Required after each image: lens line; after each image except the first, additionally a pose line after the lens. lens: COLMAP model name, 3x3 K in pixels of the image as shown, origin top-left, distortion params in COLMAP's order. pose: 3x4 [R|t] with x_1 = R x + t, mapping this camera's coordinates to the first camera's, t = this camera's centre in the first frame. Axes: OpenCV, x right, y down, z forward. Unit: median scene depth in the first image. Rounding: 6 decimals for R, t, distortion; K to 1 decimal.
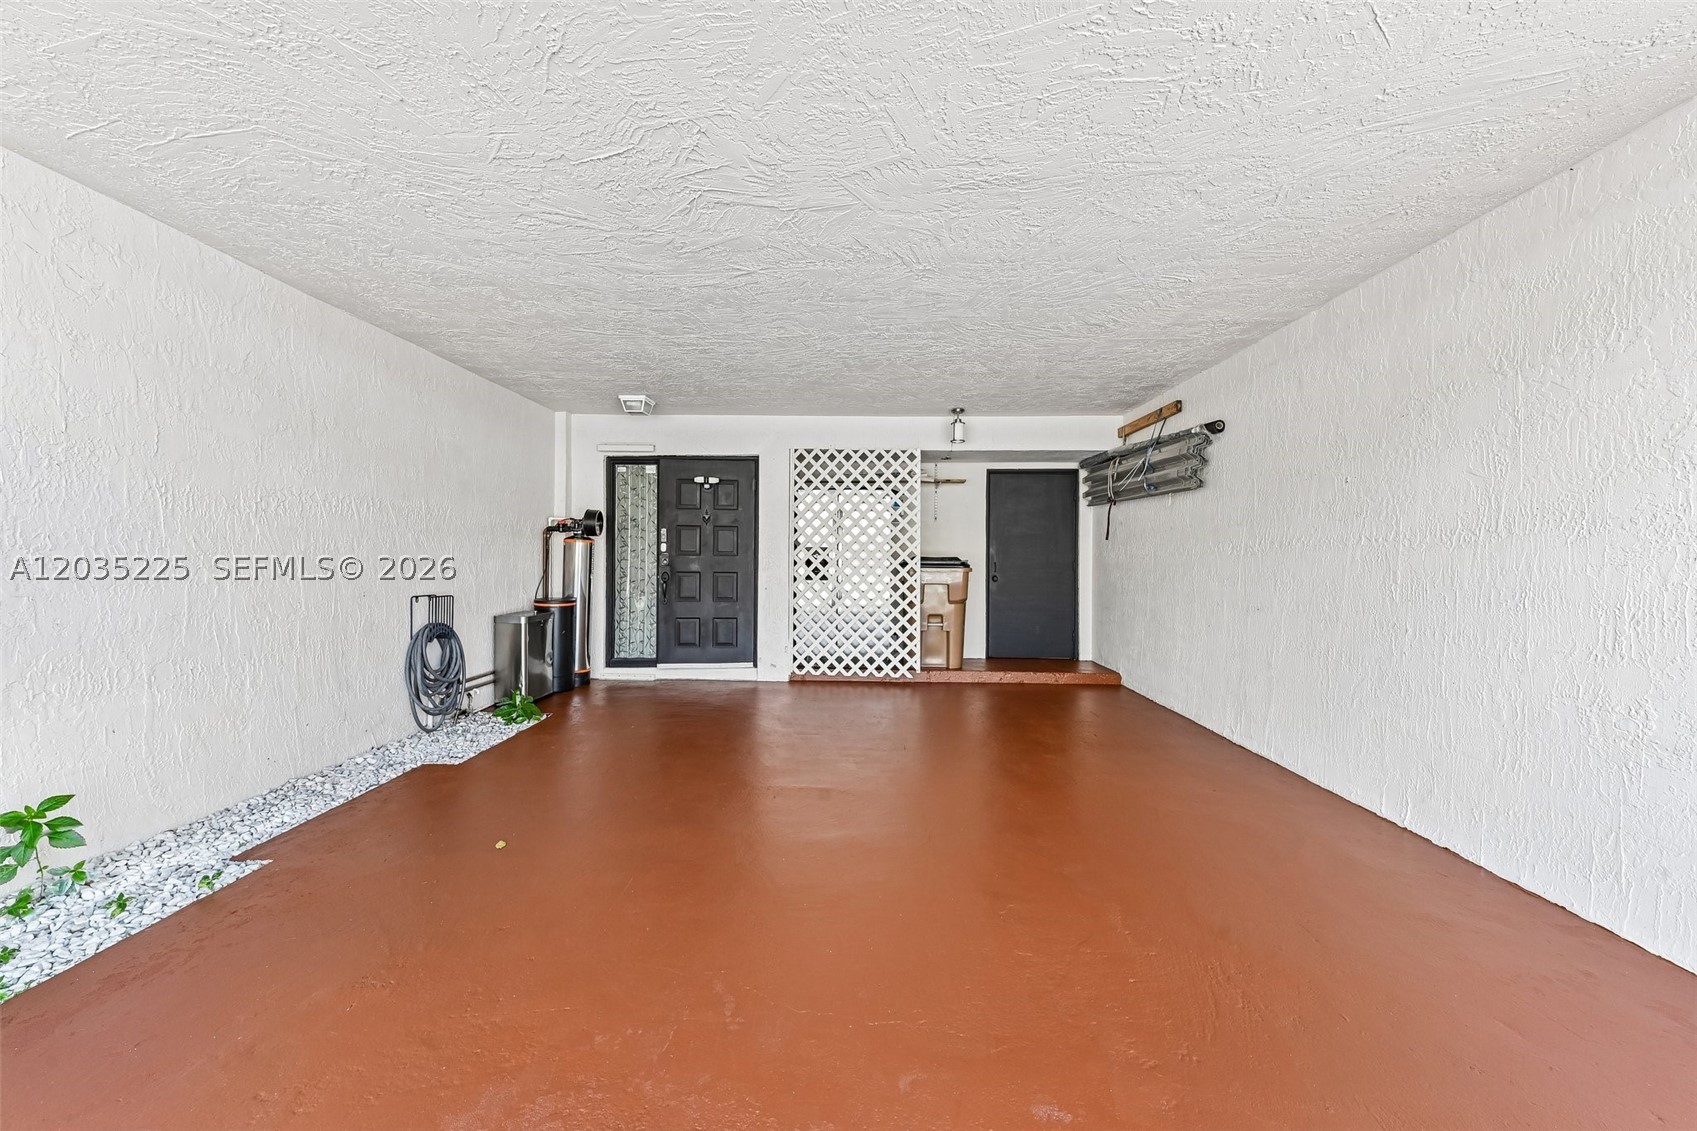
lens RADIAL K [[669.9, 0, 837.2], [0, 669.9, 562.1], [0, 0, 1]] dist [0.010646, 0.000515]
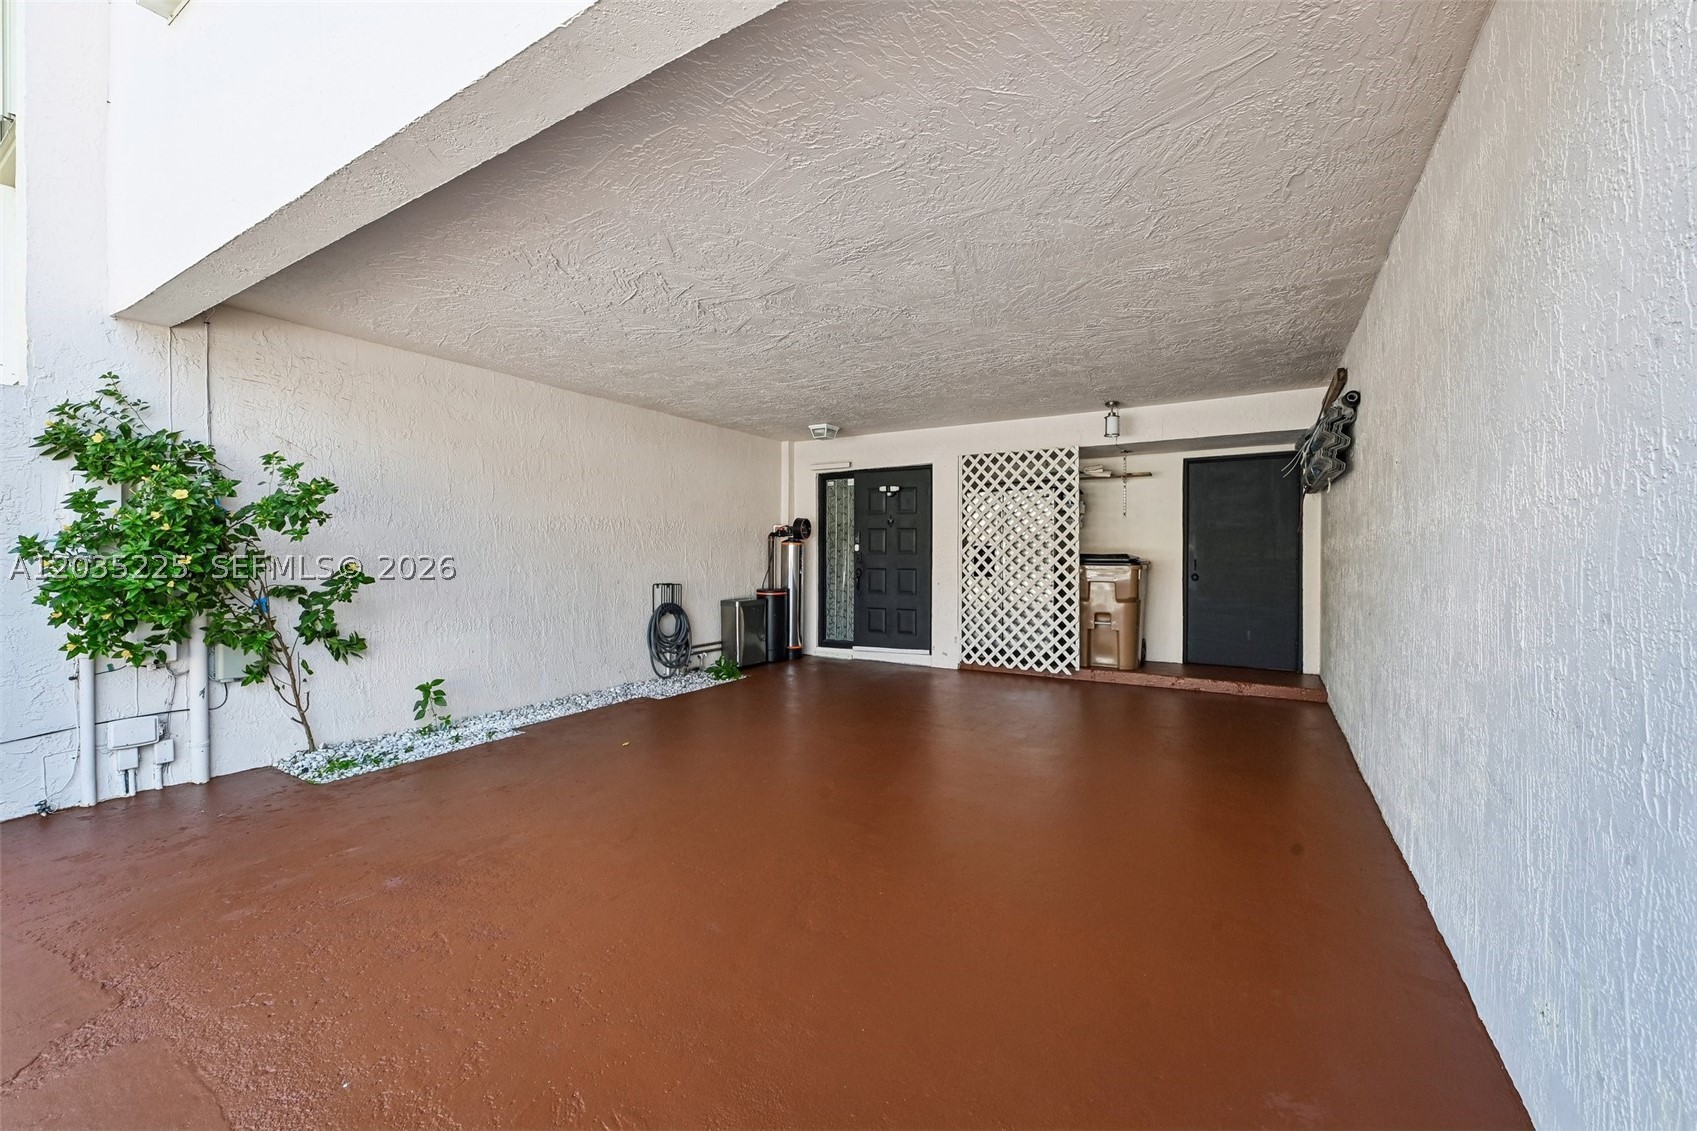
lens RADIAL K [[669.9, 0, 844.3], [0, 669.9, 567.1], [0, 0, 1]] dist [0.010646, 0.000515]
pose [[0.871273, 0.002722, -0.490792, 0.307750], [0.001835, 0.999960, 0.008803, 0.002167], [0.490796, -0.008571, 0.871233, -0.041091]]
